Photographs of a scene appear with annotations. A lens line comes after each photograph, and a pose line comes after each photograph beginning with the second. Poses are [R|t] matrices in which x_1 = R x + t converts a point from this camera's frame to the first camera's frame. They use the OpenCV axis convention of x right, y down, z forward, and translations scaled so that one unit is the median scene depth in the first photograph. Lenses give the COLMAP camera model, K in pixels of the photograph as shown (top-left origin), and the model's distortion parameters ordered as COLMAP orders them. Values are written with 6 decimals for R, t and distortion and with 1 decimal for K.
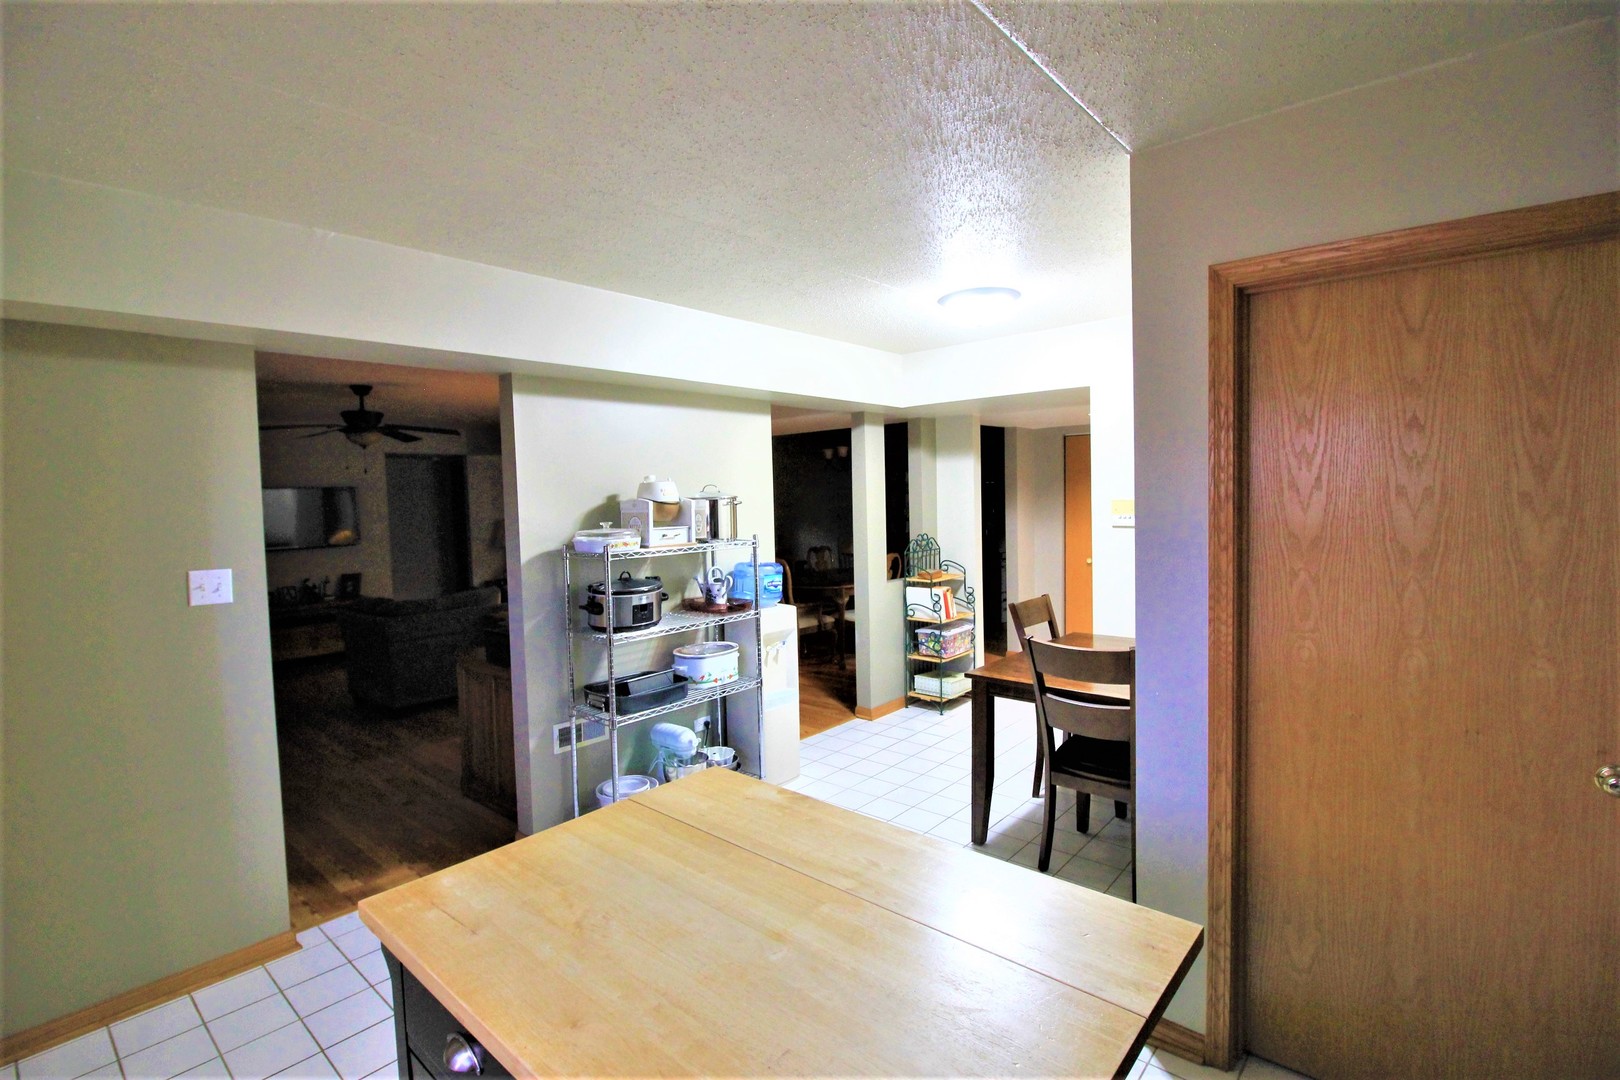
lens RADIAL K [[755.0, 0, 812.2], [0, 755.0, 530.6], [0, 0, 1]] dist [0.001076, -0.013896]
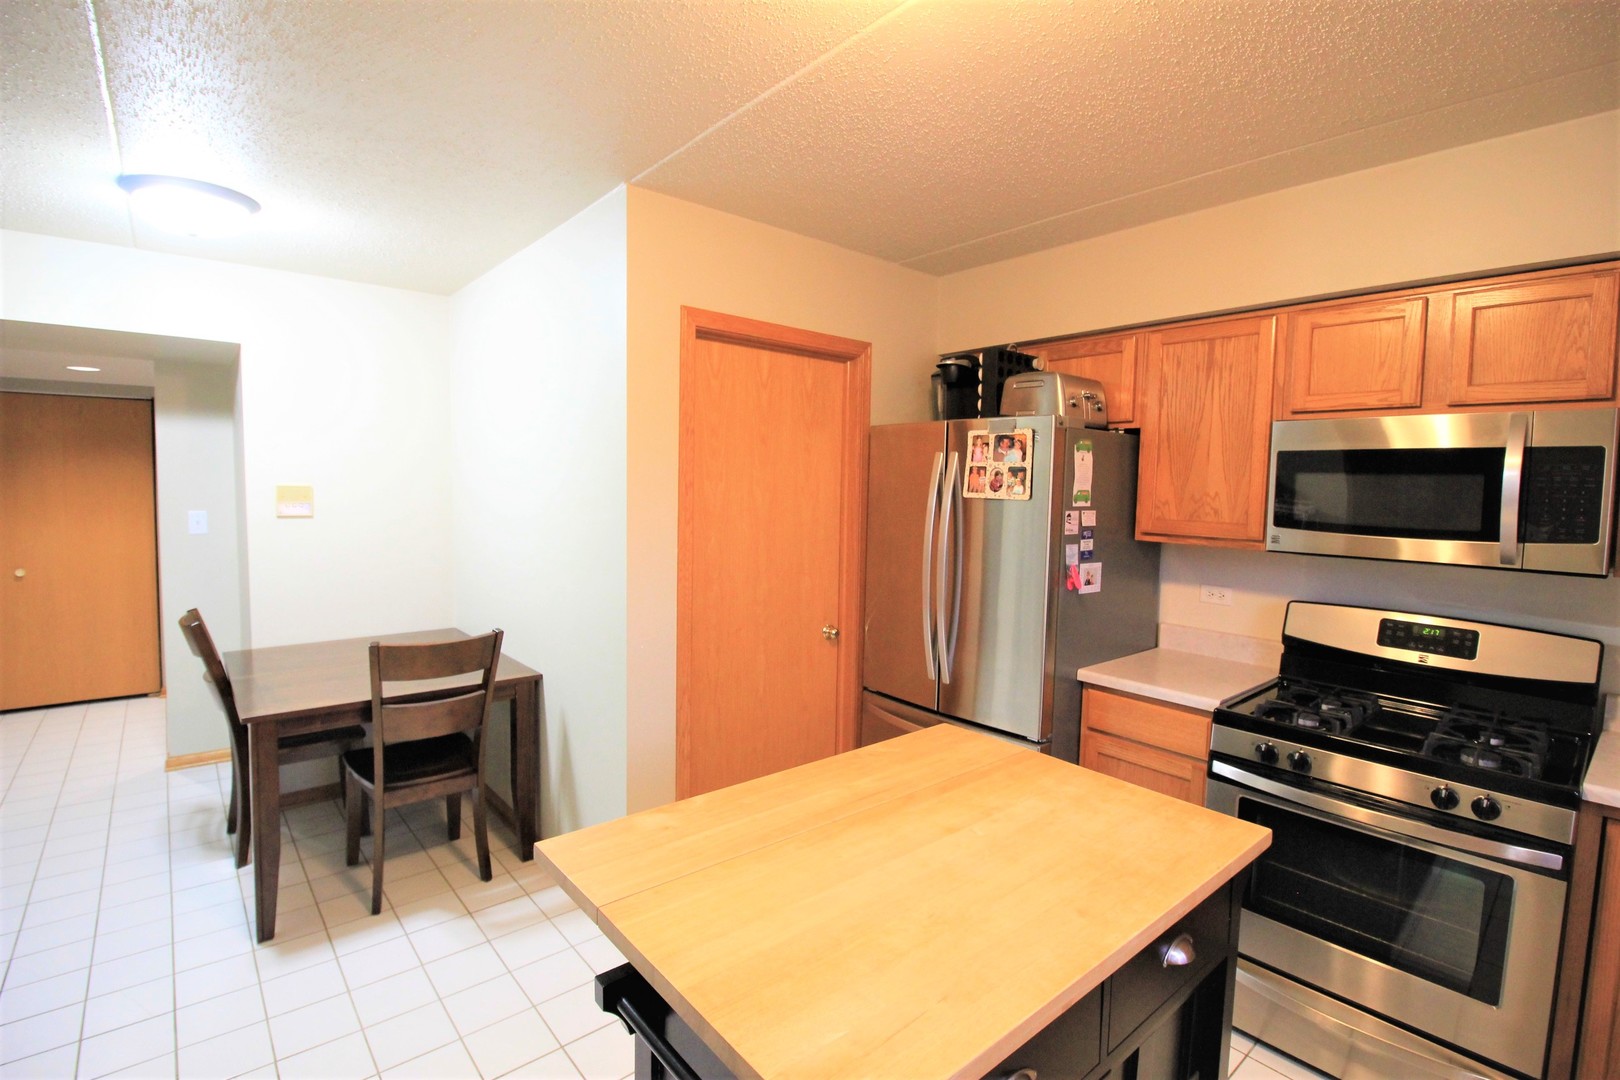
lens RADIAL K [[755.0, 0, 812.2], [0, 755.0, 530.6], [0, 0, 1]] dist [0.001076, -0.013896]
pose [[0.150811, -0.046217, 0.987482, -0.399322], [0.030152, 0.998657, 0.042135, -0.008012], [-0.988103, 0.023420, 0.152002, 0.322731]]
